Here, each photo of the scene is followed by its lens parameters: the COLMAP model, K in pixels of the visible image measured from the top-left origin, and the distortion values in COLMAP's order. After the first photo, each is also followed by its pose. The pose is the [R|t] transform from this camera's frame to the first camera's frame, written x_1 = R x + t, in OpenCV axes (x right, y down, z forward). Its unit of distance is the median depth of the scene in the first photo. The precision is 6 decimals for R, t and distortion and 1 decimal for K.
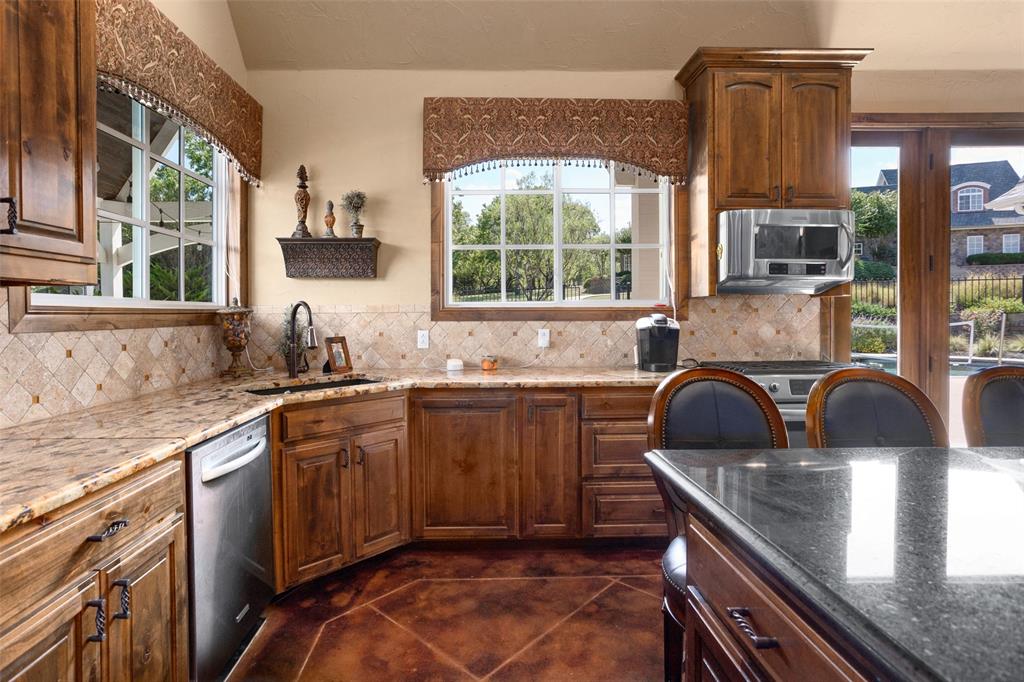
lens RADIAL K [[513.9, 0, 488.0], [0, 513.9, 309.0], [0, 0, 1]] dist [-0.015588, 0.000450]
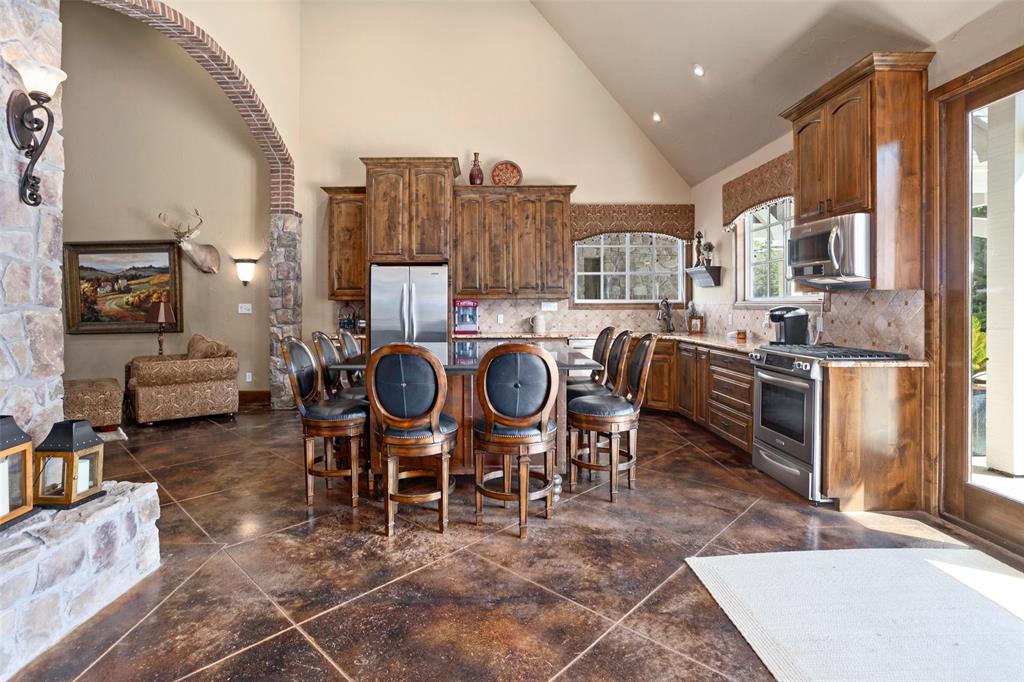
lens RADIAL K [[513.9, 0, 488.0], [0, 513.9, 309.0], [0, 0, 1]] dist [-0.015588, 0.000450]
pose [[-0.032908, 0.011396, -0.999393, 1.623372], [0.012228, 0.999865, 0.010999, -0.006818], [0.999384, -0.011859, -0.033043, 0.225386]]
